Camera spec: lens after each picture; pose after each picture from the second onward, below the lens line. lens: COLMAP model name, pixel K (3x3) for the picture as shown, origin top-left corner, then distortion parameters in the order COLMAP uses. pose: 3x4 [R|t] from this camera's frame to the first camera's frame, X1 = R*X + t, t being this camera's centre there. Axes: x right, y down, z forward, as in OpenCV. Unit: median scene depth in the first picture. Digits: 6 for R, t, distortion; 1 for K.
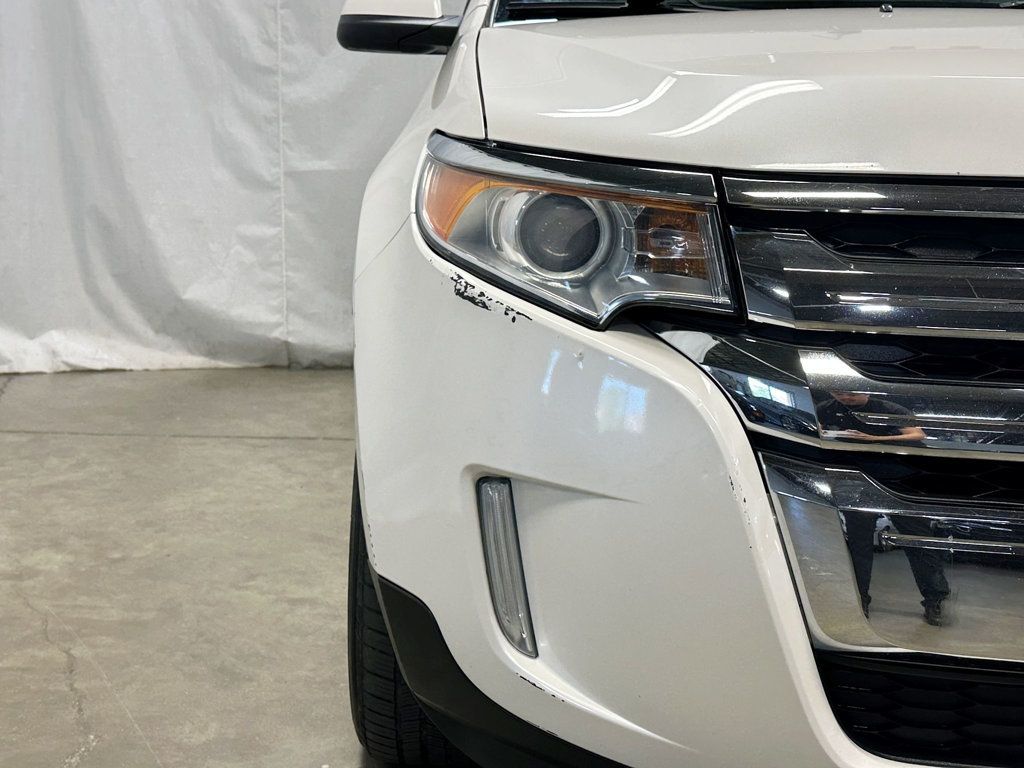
lens RADIAL K [[1334.6, 0, 512.0], [0, 1334.6, 384.0], [0, 0, 1]] dist [0.212174, -0.481899]
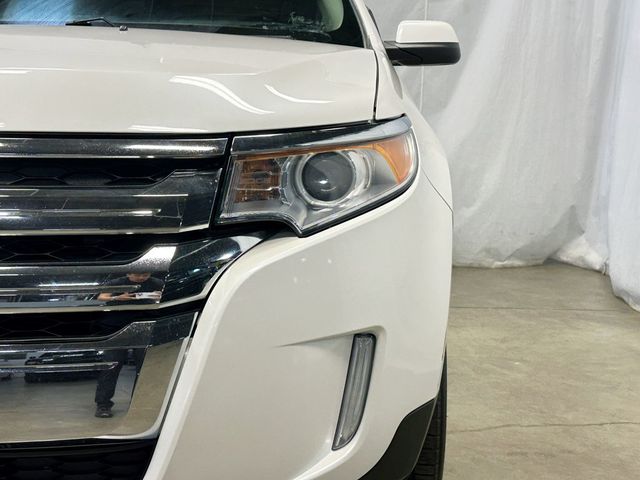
lens RADIAL K [[834.1, 0, 320.0], [0, 834.1, 240.0], [0, 0, 1]] dist [0.212174, -0.481899]
pose [[0.999536, -0.014853, -0.026584, 0.658504], [0.014009, 0.999401, -0.031651, 0.010546], [0.027039, 0.031263, 0.999145, -0.008661]]
